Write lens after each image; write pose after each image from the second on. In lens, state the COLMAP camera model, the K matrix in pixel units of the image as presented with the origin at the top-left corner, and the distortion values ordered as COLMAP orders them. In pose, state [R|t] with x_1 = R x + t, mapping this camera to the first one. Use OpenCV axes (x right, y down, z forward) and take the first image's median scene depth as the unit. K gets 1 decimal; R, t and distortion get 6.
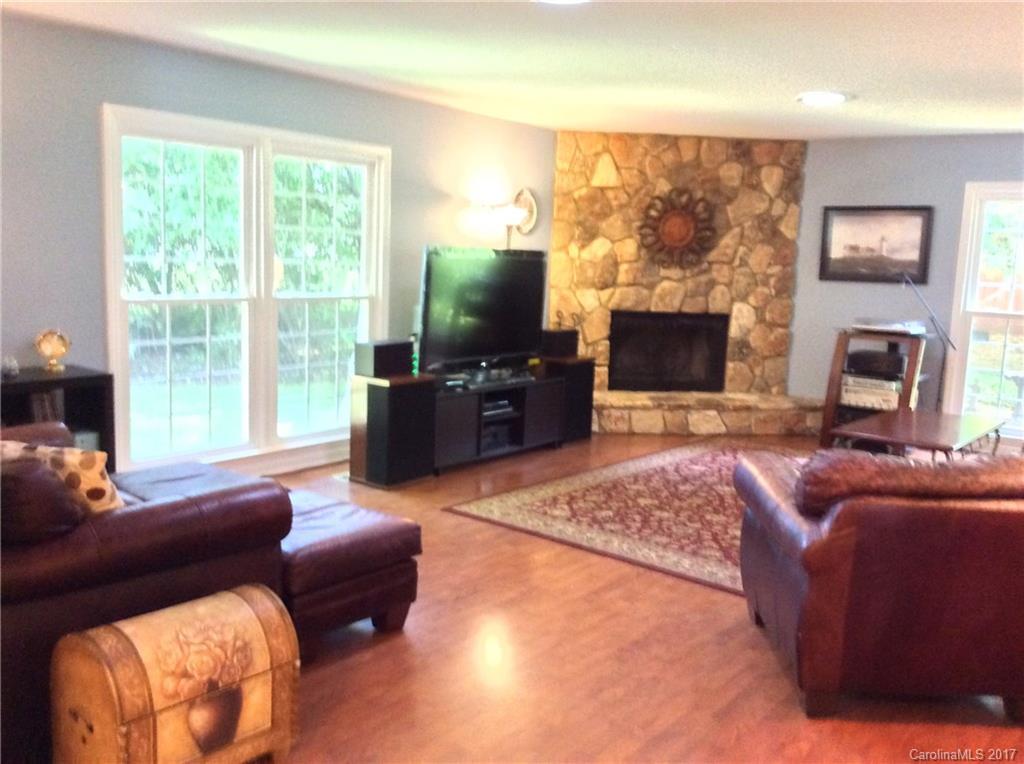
lens RADIAL K [[941.6, 0, 512.0], [0, 941.6, 382.0], [0, 0, 1]] dist [0.125510, -0.267539]
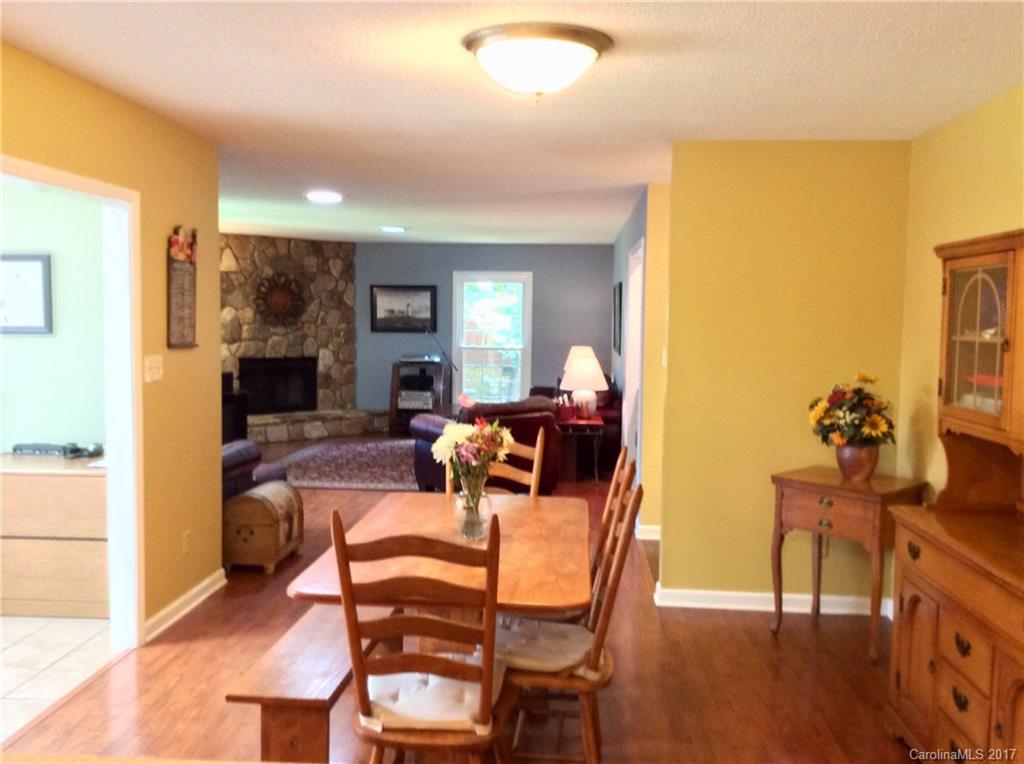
lens RADIAL K [[941.6, 0, 512.0], [0, 941.6, 382.0], [0, 0, 1]] dist [0.125510, -0.267539]
pose [[0.825914, -0.068323, 0.559641, -0.353022], [0.098859, 0.994801, -0.024446, 0.033760], [-0.555062, 0.075516, 0.828374, -0.390550]]
